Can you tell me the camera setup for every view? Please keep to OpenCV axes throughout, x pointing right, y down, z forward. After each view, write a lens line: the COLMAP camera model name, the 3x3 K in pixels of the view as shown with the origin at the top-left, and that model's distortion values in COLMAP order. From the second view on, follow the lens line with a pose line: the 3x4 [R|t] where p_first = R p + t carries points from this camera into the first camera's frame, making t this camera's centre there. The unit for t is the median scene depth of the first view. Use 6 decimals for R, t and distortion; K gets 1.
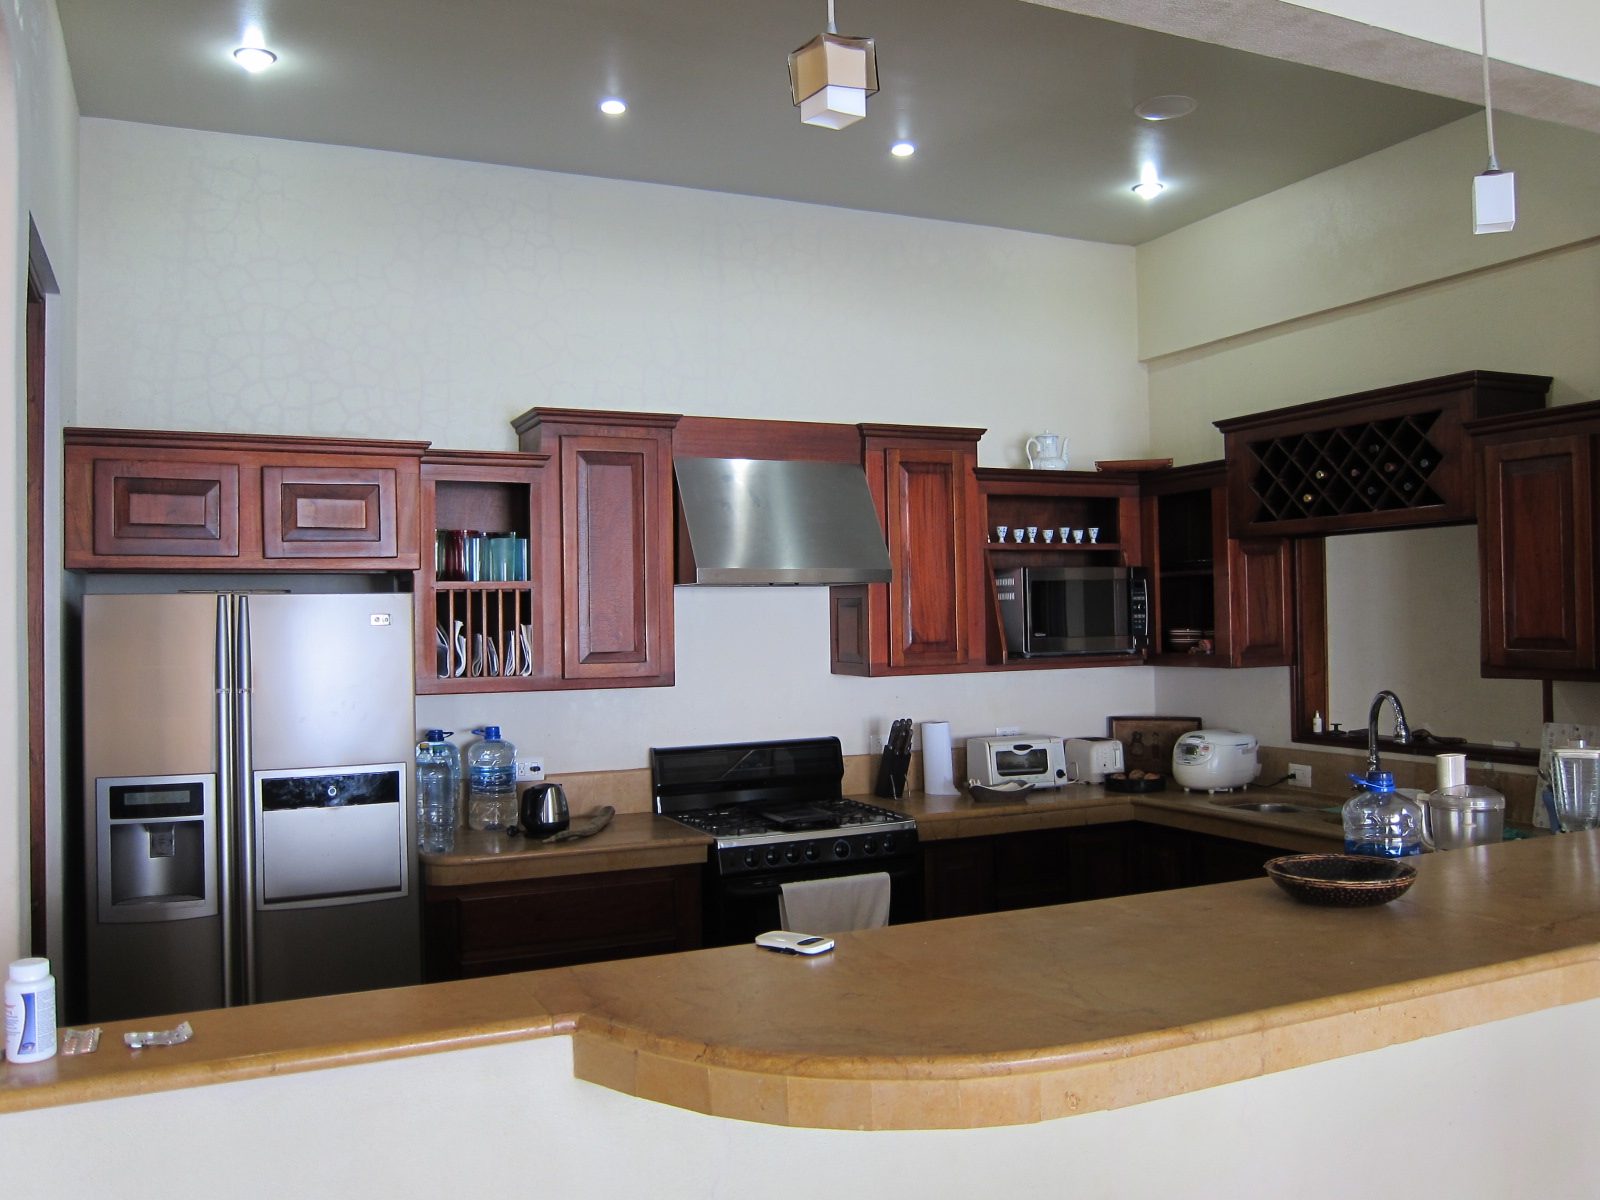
lens RADIAL K [[1330.2, 0, 801.1], [0, 1330.2, 601.5], [0, 0, 1]] dist [-0.059824, 0.022782]
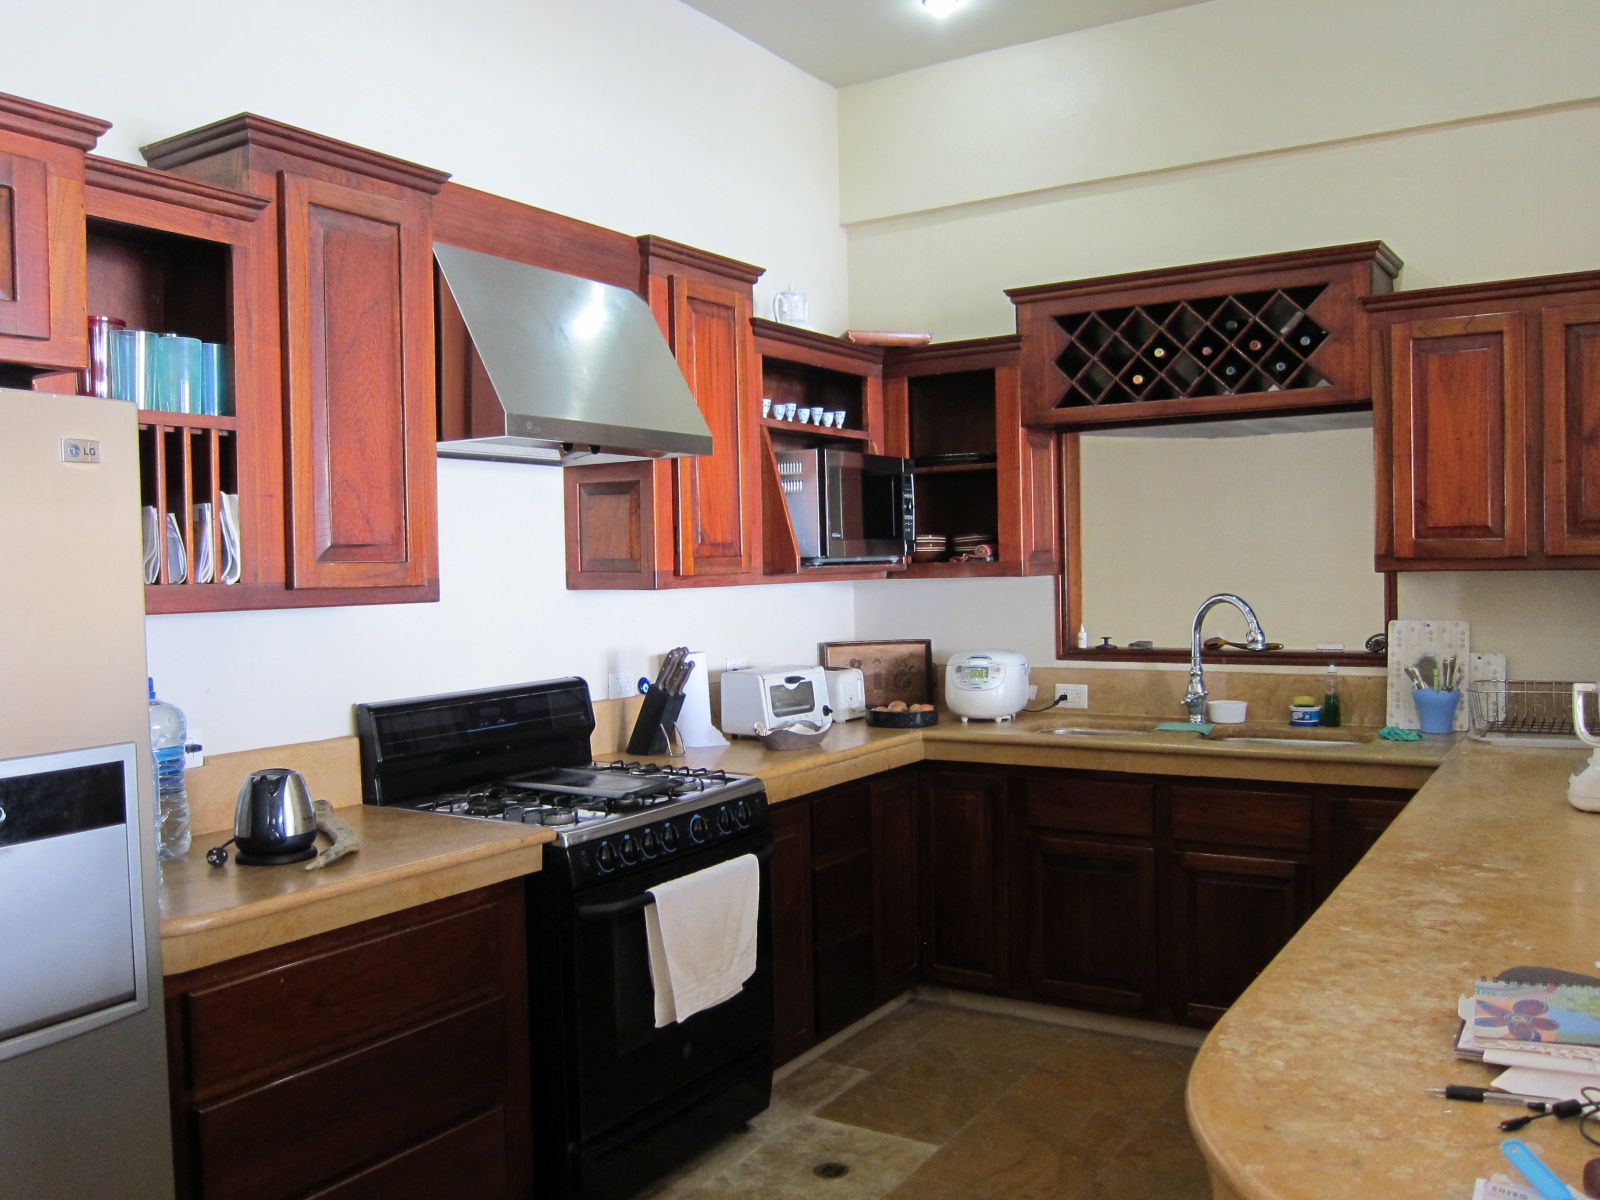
lens RADIAL K [[1330.2, 0, 798.0], [0, 1330.2, 597.5], [0, 0, 1]] dist [-0.059824, 0.022782]
pose [[0.843219, -0.014065, 0.537386, -0.267709], [-0.000495, 0.999637, 0.026940, 0.041024], [-0.537570, -0.022983, 0.842906, 0.344127]]
